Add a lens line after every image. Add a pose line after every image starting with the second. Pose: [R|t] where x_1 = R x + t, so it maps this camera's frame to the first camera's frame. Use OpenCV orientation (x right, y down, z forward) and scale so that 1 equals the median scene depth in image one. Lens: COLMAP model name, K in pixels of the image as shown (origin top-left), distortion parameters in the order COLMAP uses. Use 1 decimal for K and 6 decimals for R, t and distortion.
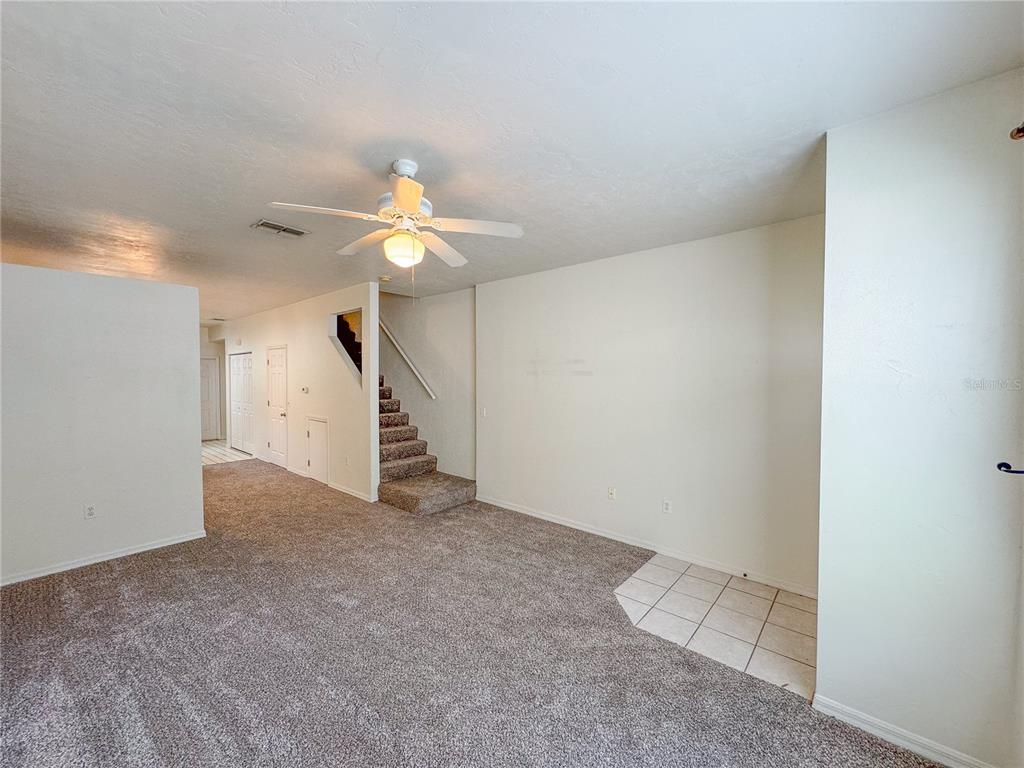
lens RADIAL K [[409.5, 0, 509.5], [0, 409.5, 385.0], [0, 0, 1]] dist [-0.001082, -0.000144]
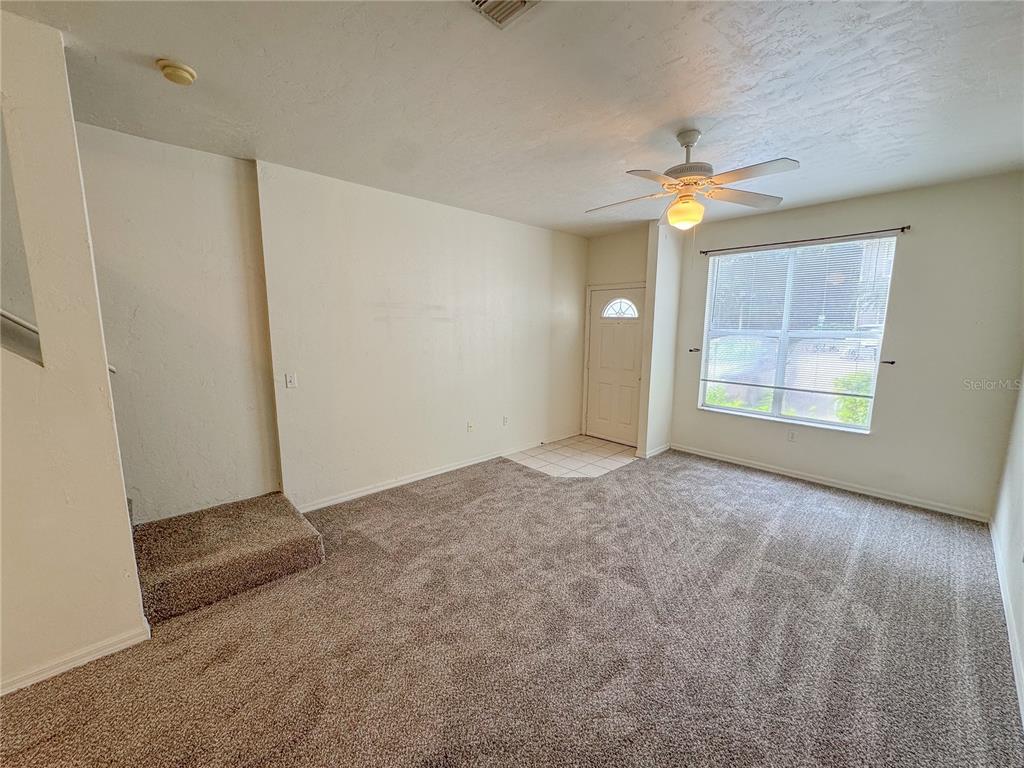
lens RADIAL K [[409.5, 0, 509.5], [0, 409.5, 385.0], [0, 0, 1]] dist [-0.001082, -0.000144]
pose [[0.103333, -0.144936, 0.984030, -0.959548], [0.021744, 0.989419, 0.143447, -0.014235], [-0.994409, 0.006574, 0.105391, 0.867512]]
